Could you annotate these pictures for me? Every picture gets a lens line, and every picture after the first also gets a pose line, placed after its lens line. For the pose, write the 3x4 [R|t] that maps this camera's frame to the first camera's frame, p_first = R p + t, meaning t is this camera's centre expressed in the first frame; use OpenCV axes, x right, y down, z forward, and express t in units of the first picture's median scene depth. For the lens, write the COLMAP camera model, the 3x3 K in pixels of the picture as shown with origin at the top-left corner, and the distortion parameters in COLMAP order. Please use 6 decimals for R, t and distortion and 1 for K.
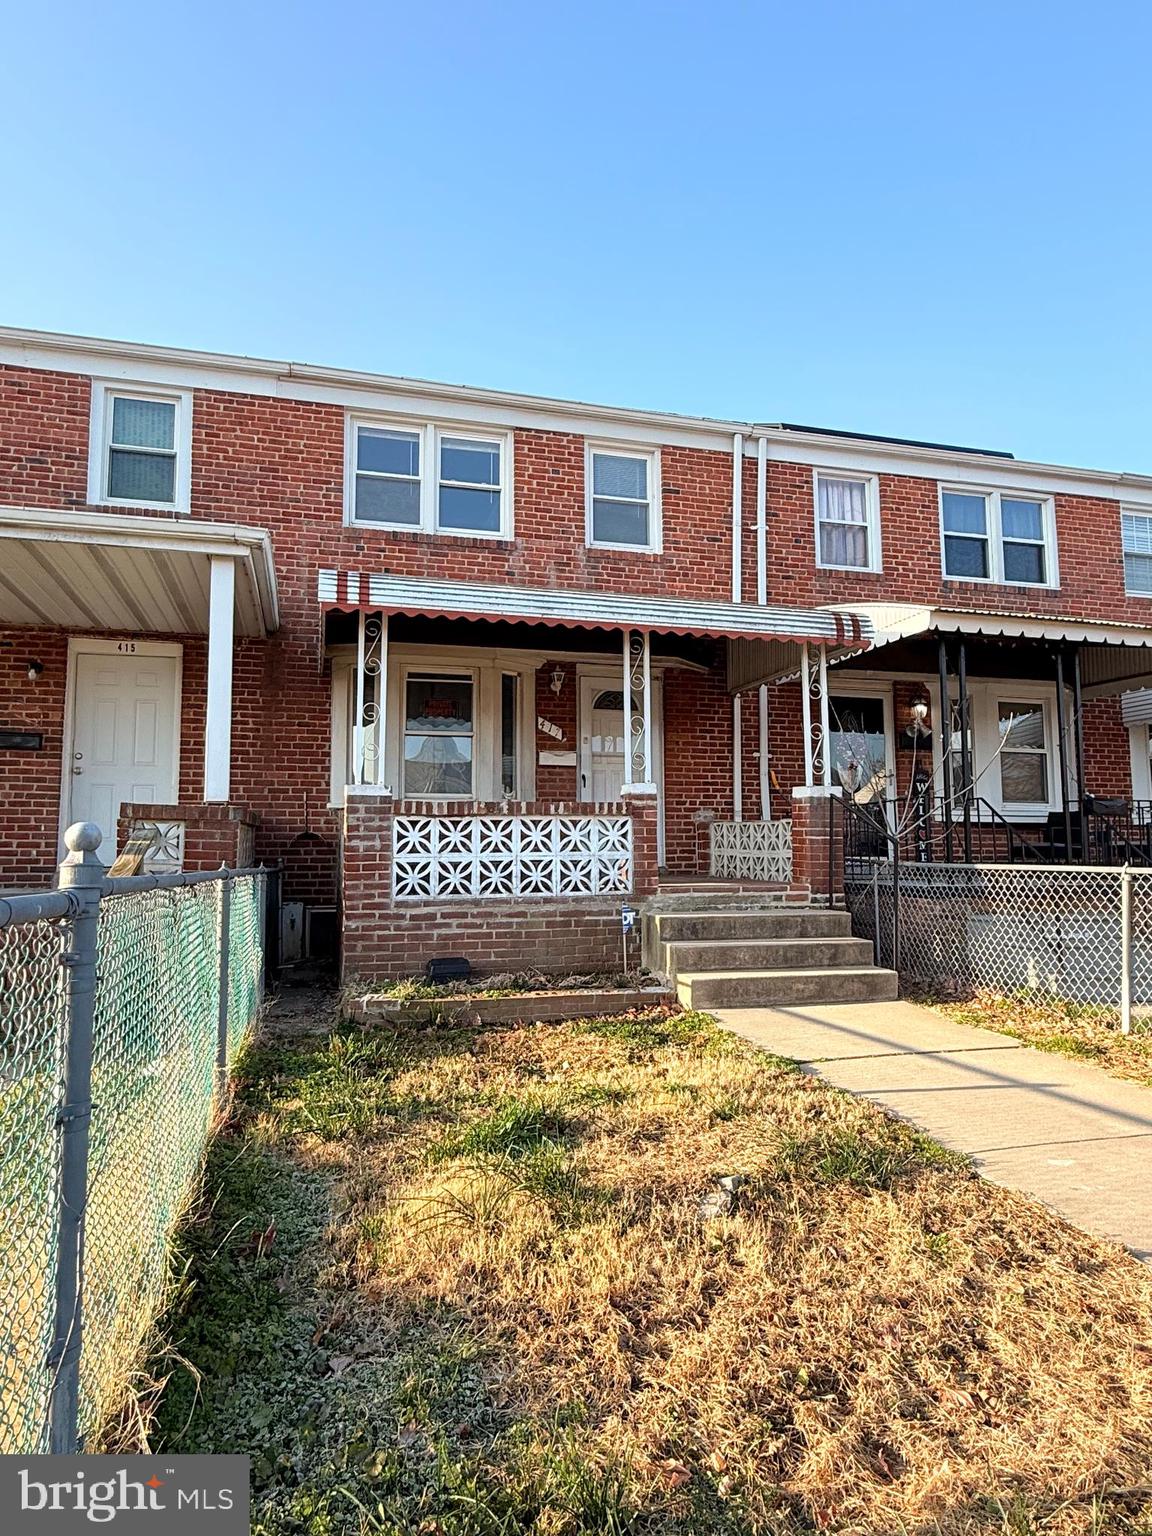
lens RADIAL K [[934.6, 0, 581.1], [0, 934.6, 772.3], [0, 0, 1]] dist [0.006513, 0.000413]
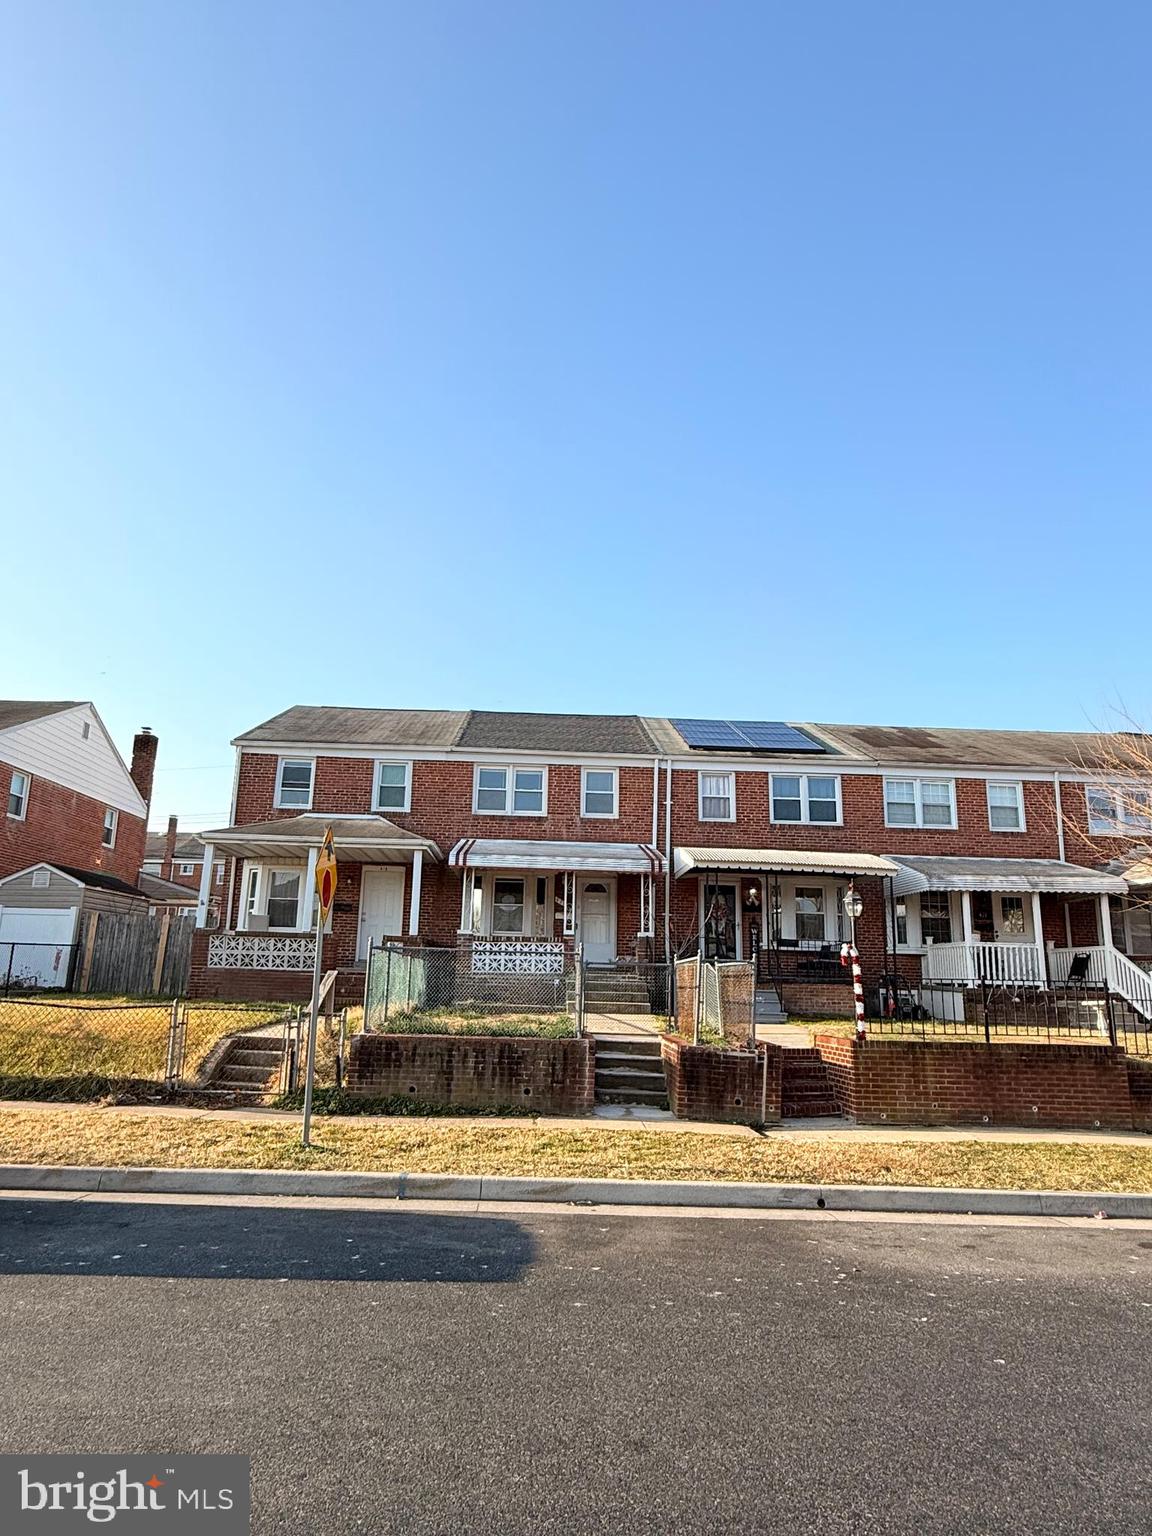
lens RADIAL K [[934.6, 0, 572.7], [0, 934.6, 764.2], [0, 0, 1]] dist [0.006513, 0.000413]
pose [[0.974257, -0.024515, -0.224104, 0.491429], [-0.007480, 0.990008, -0.140816, -0.058162], [0.225317, 0.138867, 0.964338, -1.147469]]
